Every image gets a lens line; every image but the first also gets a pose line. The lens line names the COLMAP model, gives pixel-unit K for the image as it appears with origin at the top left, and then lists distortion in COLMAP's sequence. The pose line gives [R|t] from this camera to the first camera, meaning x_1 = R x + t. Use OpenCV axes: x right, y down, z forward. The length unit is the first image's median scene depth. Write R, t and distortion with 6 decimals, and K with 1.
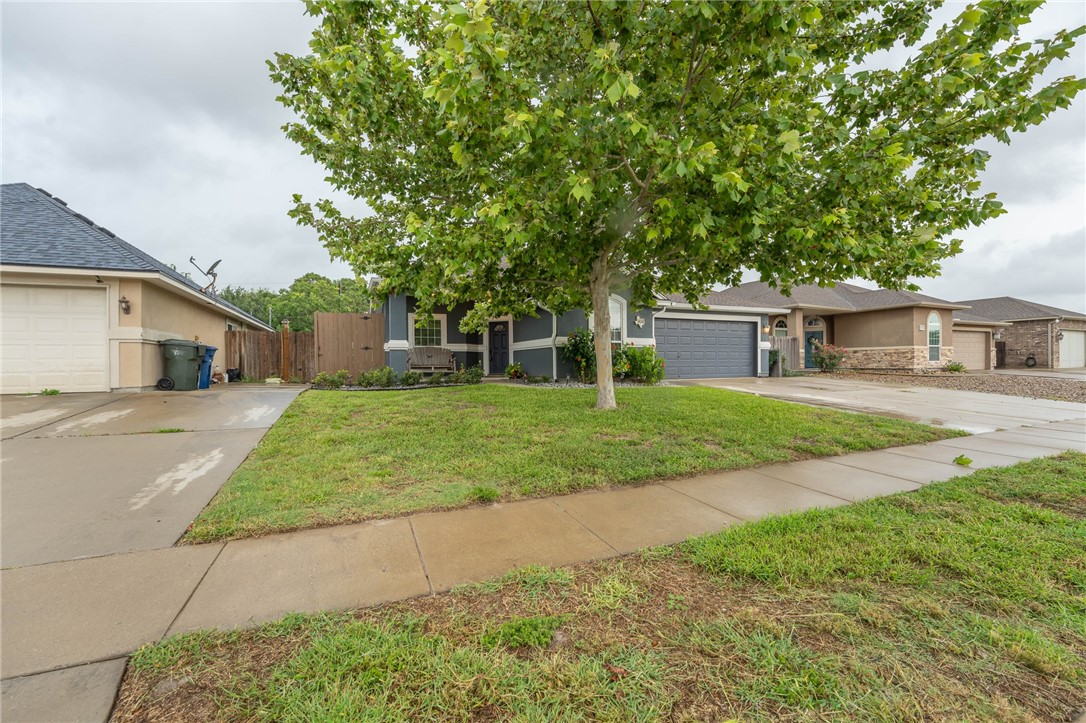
lens RADIAL K [[439.7, 0, 540.7], [0, 439.7, 367.4], [0, 0, 1]] dist [-0.030079, 0.003456]
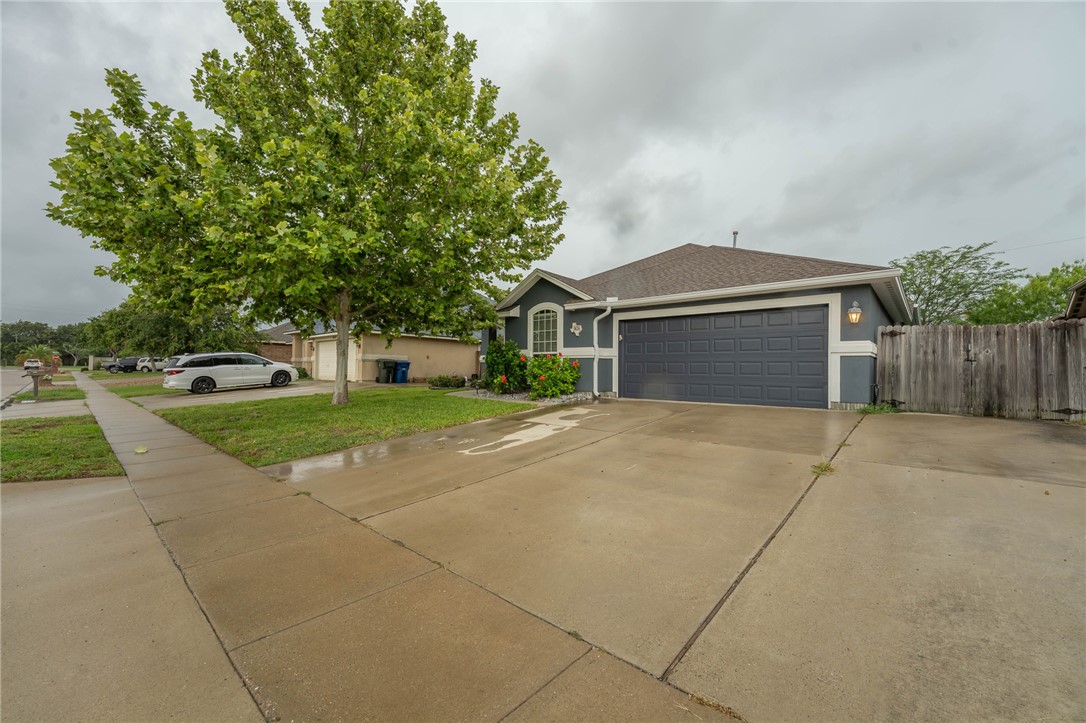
lens RADIAL K [[439.7, 0, 540.7], [0, 439.7, 367.4], [0, 0, 1]] dist [-0.030079, 0.003456]
pose [[0.417464, 0.008118, -0.908657, 0.962937], [-0.019459, 0.999811, -0.000008, -0.025723], [0.908485, 0.017685, 0.417543, 0.556237]]
